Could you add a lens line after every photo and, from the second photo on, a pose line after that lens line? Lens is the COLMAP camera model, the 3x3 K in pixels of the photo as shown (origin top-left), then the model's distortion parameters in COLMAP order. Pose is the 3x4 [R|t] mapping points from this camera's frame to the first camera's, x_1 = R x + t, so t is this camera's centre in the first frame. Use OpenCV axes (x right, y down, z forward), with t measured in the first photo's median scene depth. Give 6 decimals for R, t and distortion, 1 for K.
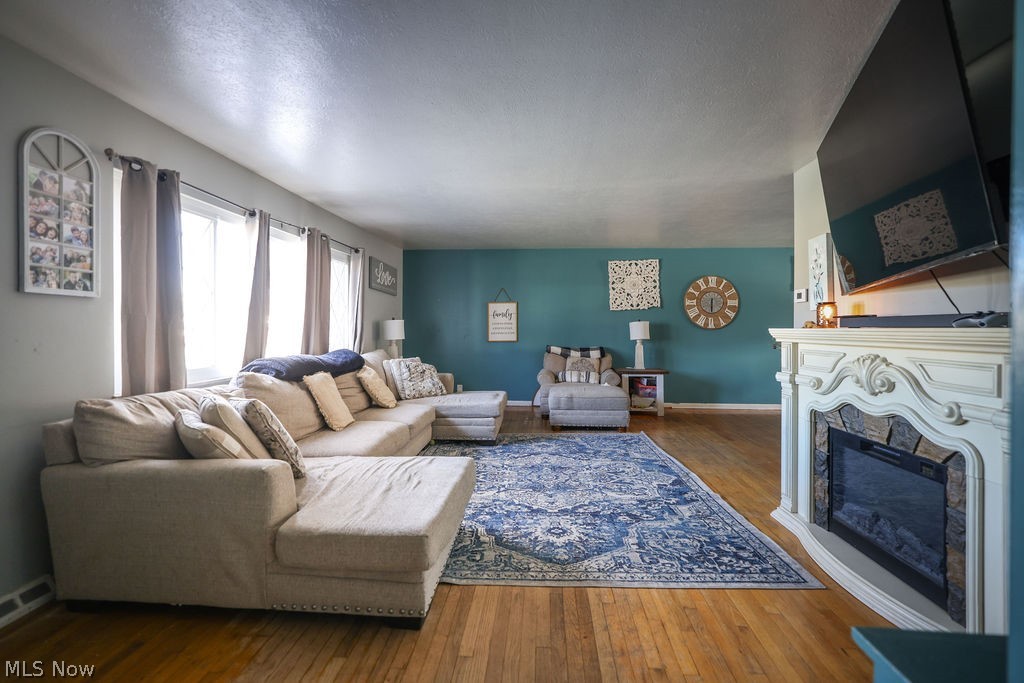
lens RADIAL K [[456.3, 0, 511.8], [0, 456.3, 325.8], [0, 0, 1]] dist [-0.054865, 0.024719]
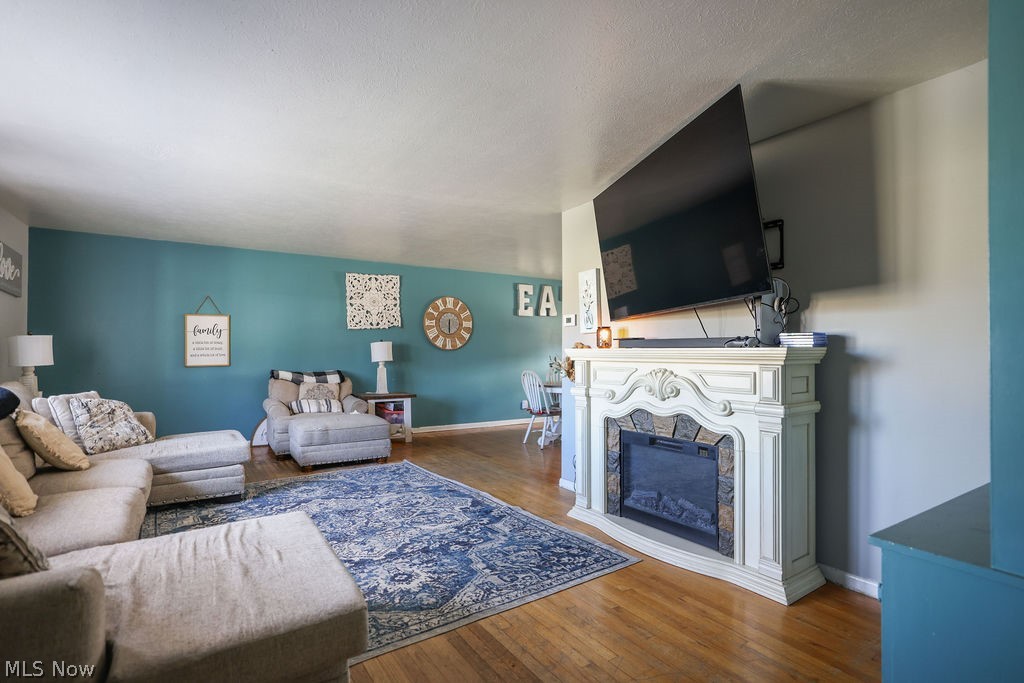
lens RADIAL K [[501.9, 0, 512.0], [0, 501.9, 341.5], [0, 0, 1]] dist [-0.025384, 0.000603]
pose [[0.796503, 0.010554, 0.604543, -0.262709], [-0.003652, 0.999913, -0.012644, 0.004181], [-0.604624, 0.007863, 0.796472, 0.072884]]
